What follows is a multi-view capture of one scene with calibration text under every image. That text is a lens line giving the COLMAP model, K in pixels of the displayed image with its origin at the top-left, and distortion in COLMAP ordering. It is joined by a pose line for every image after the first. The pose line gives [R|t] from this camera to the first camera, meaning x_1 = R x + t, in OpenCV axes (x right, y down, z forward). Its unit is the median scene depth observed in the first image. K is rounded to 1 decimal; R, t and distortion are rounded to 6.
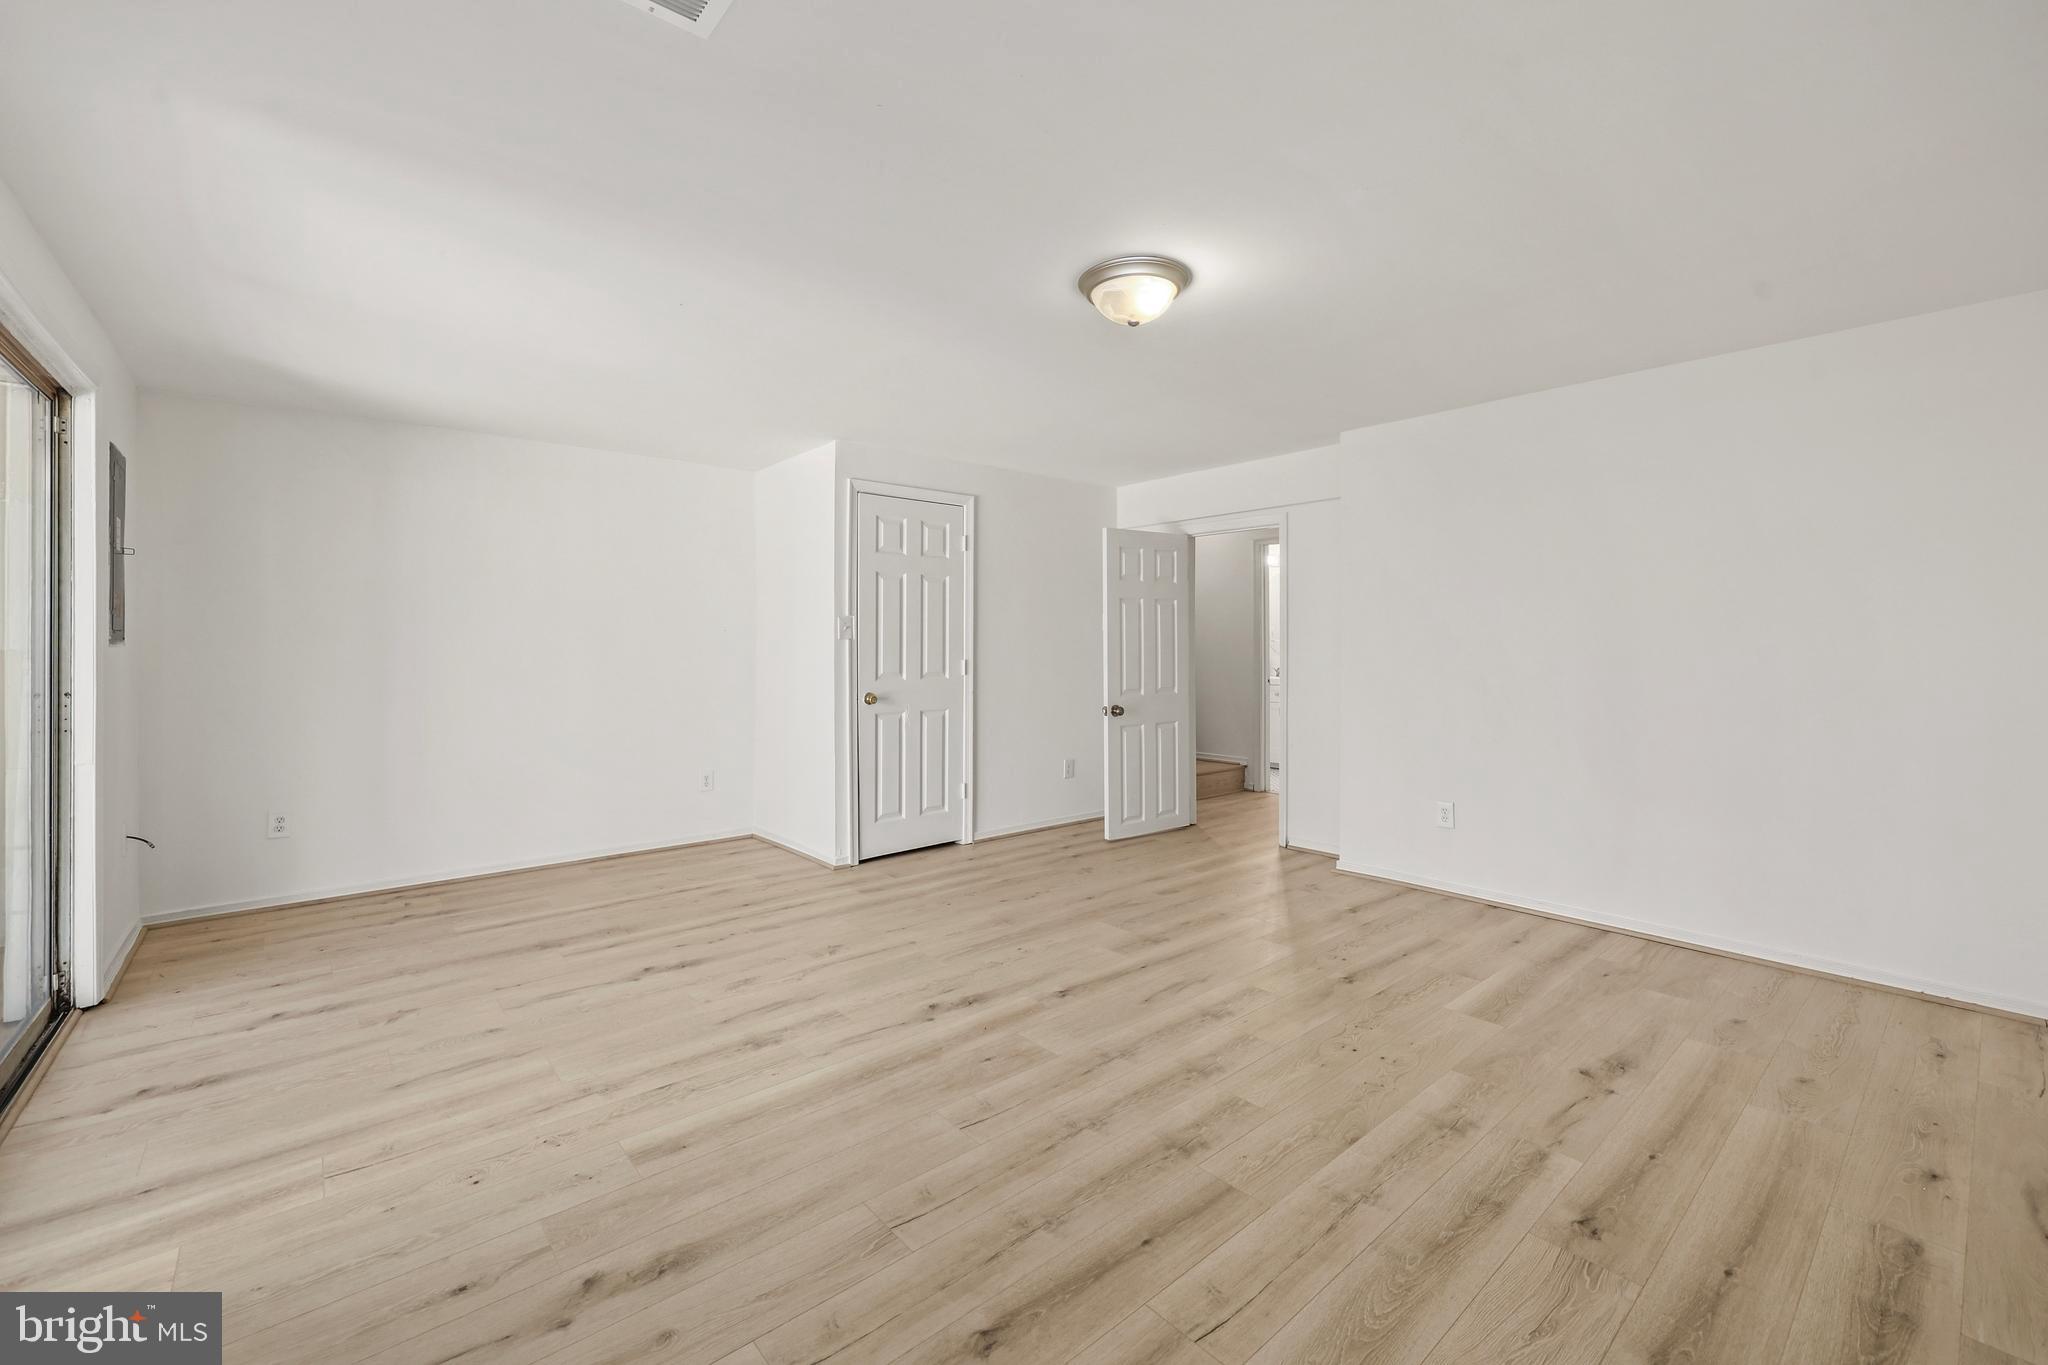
lens RADIAL K [[838.8, 0, 1053.0], [0, 838.8, 636.1], [0, 0, 1]] dist [-0.001561, 0.000880]
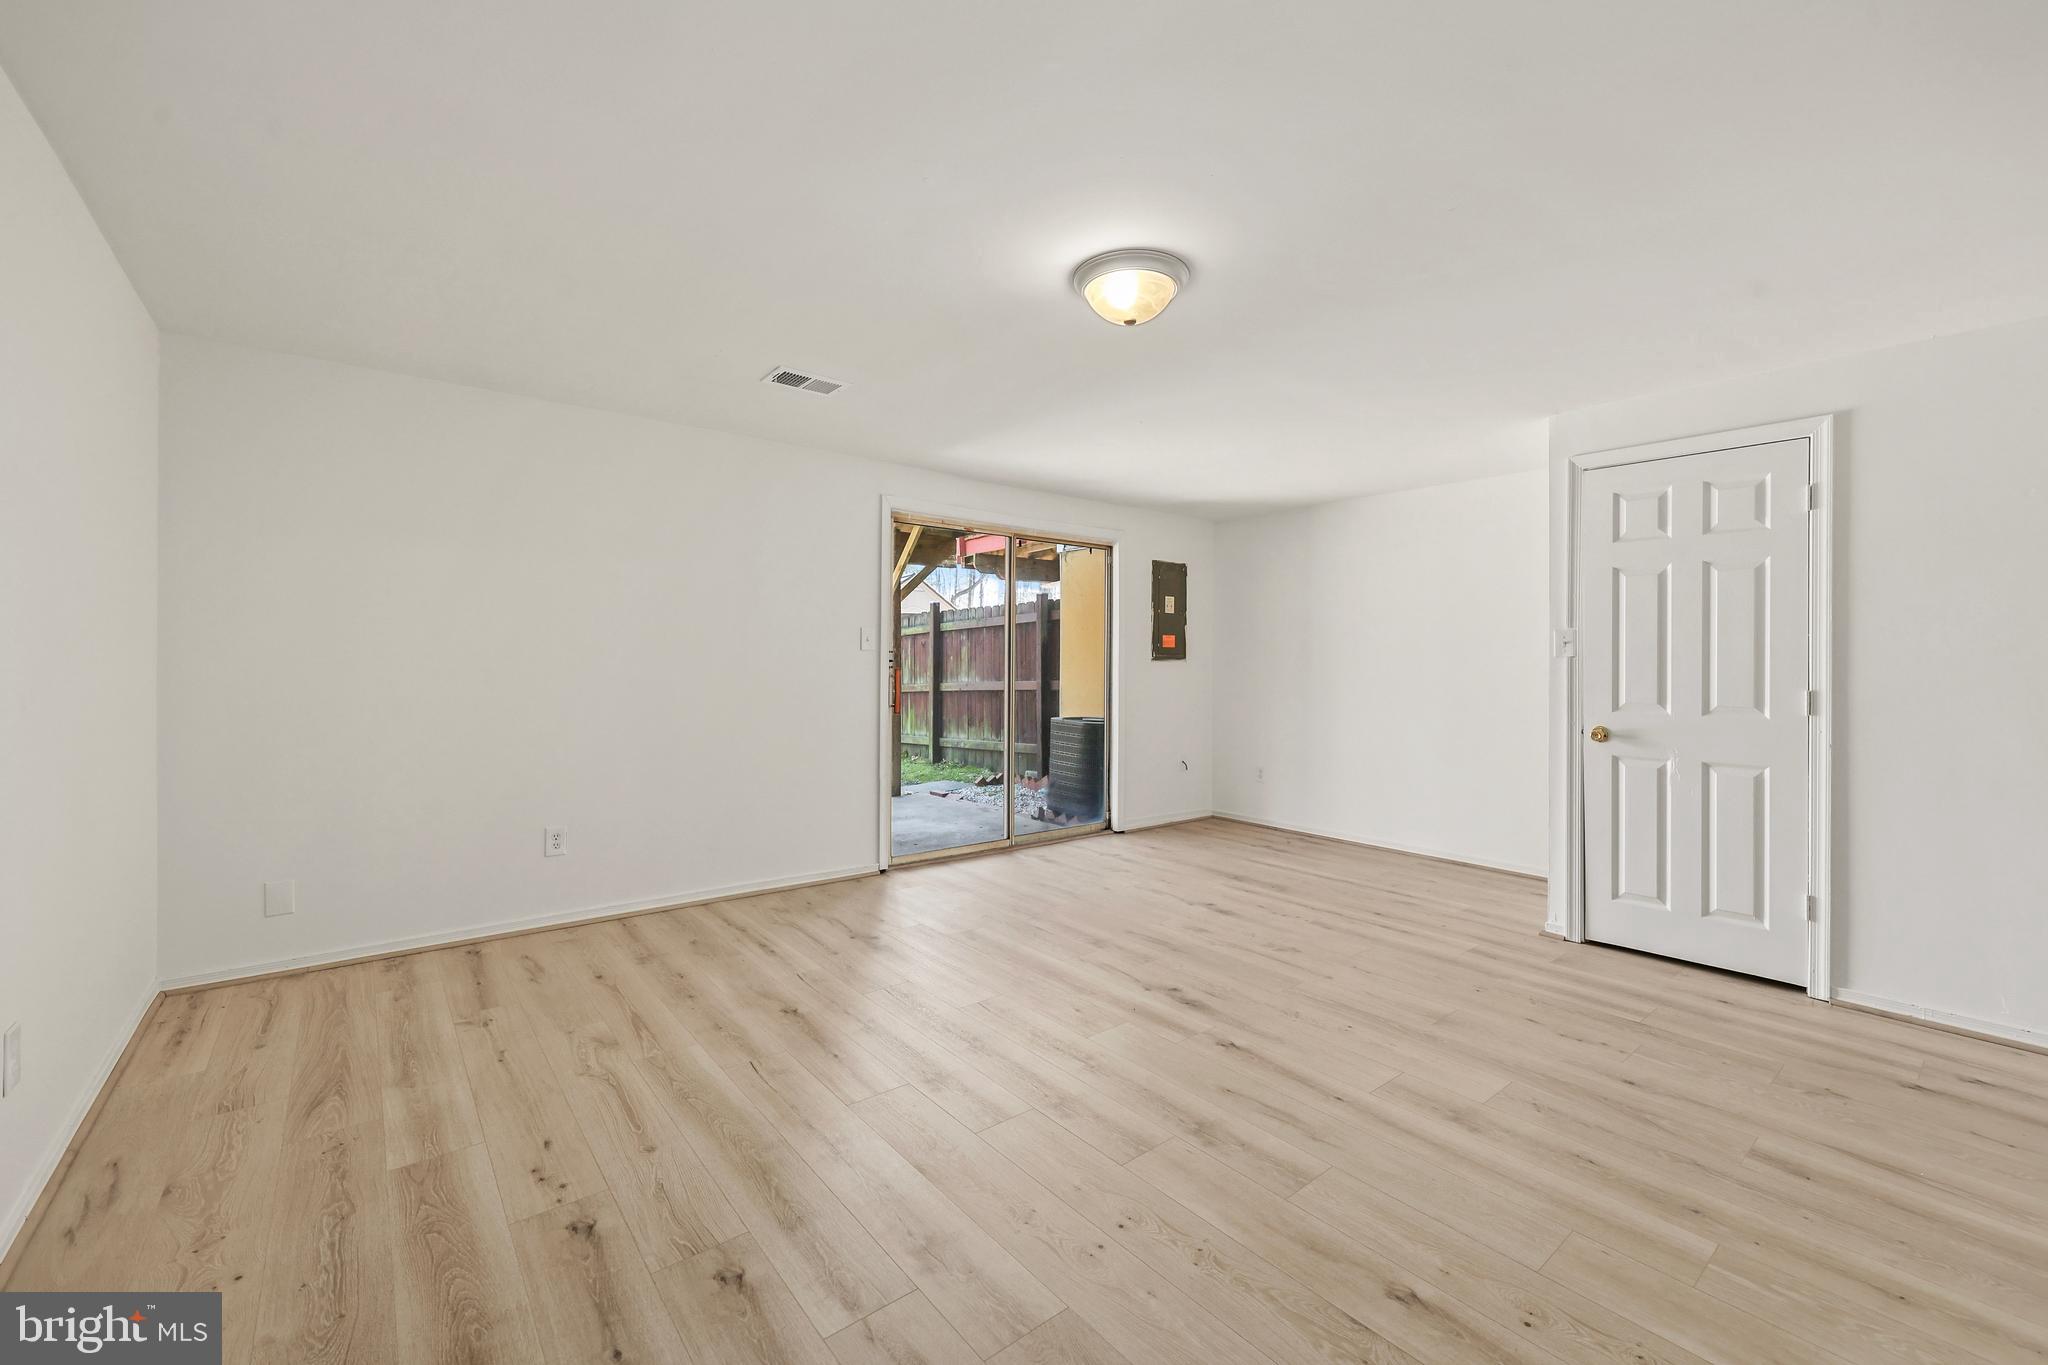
lens RADIAL K [[838.8, 0, 1016.4], [0, 838.8, 652.2], [0, 0, 1]] dist [-0.001561, 0.000880]
pose [[-0.052176, -0.009309, -0.998595, 0.810707], [0.004627, 0.999944, -0.009564, 0.005849], [0.998627, -0.005120, -0.052130, 0.708839]]
